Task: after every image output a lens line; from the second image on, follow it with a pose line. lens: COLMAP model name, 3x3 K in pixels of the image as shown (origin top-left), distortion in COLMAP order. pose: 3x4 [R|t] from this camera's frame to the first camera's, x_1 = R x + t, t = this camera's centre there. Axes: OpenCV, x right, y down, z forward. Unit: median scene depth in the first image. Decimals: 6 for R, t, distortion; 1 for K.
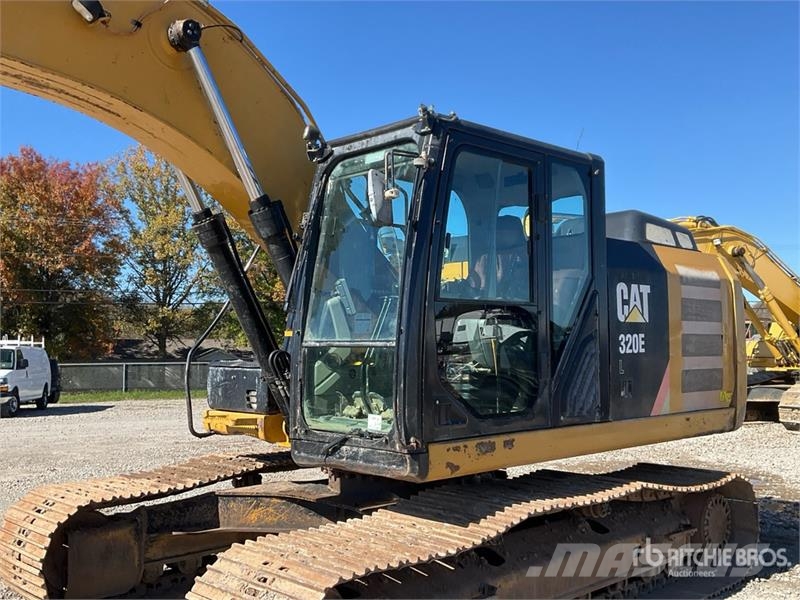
lens RADIAL K [[817.7, 0, 395.3], [0, 817.7, 304.3], [0, 0, 1]] dist [0.044379, 0.000000]
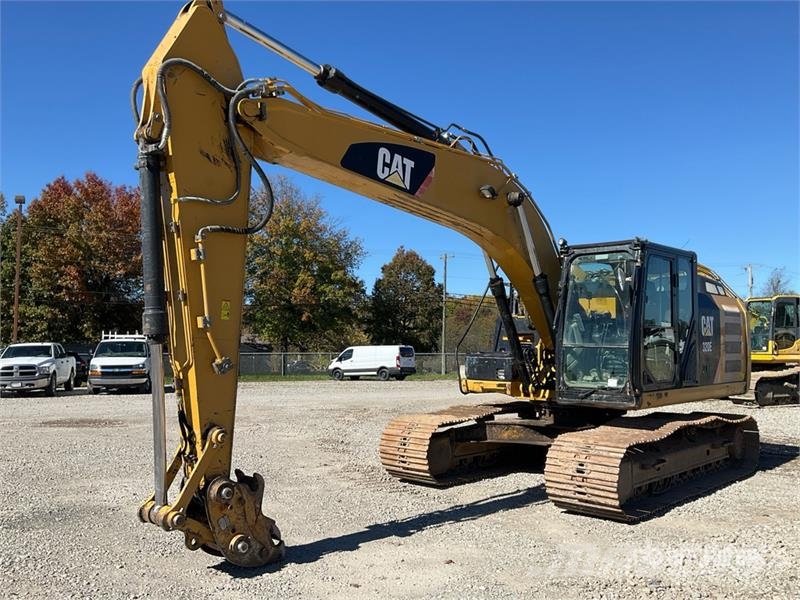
lens RADIAL K [[709.1, 0, 397.0], [0, 709.1, 304.8], [0, 0, 1]] dist [0.044903, -0.035365]
pose [[0.998501, 0.013131, 0.053133, -0.543348], [-0.013156, 0.999913, 0.000120, -0.042863], [-0.053127, -0.000819, 0.998587, -0.665597]]
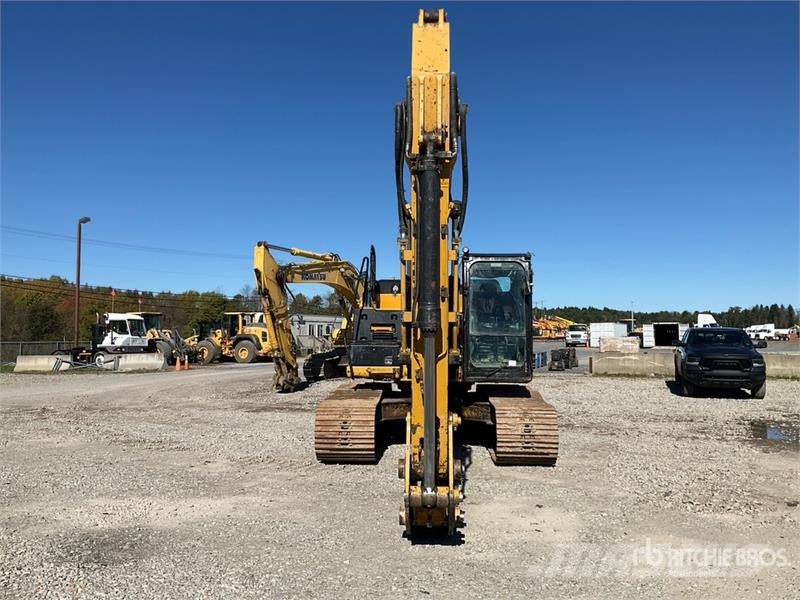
lens RADIAL K [[709.1, 0, 401.9], [0, 709.1, 304.0], [0, 0, 1]] dist [0.044903, -0.035365]
pose [[0.723999, 0.032315, 0.689043, -1.553912], [-0.043200, 0.999065, -0.001462, -0.030711], [-0.688447, -0.028709, 0.724719, -0.394418]]
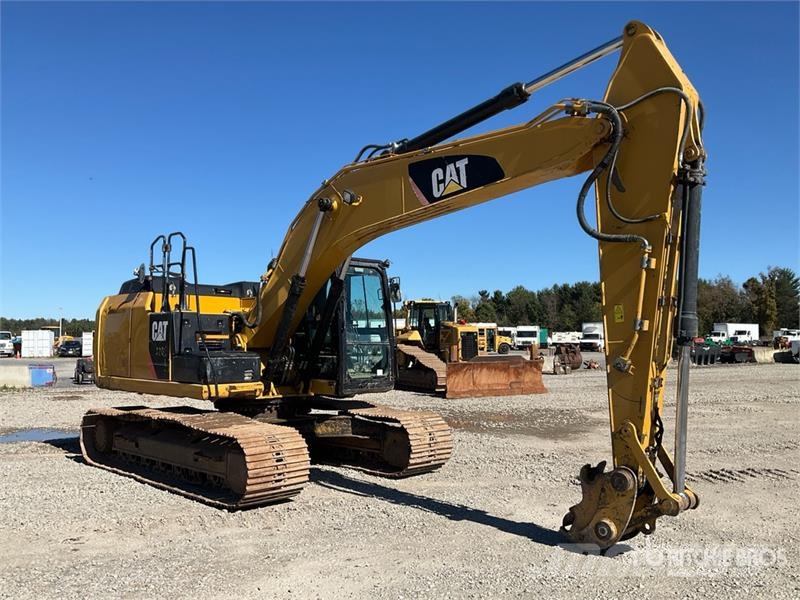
lens RADIAL K [[709.1, 0, 403.9], [0, 709.1, 304.2], [0, 0, 1]] dist [0.044903, -0.035365]
pose [[-0.026933, 0.053770, 0.998190, -1.873065], [-0.053027, 0.997070, -0.055141, 0.034158], [-0.998230, -0.054416, -0.024003, 0.769983]]
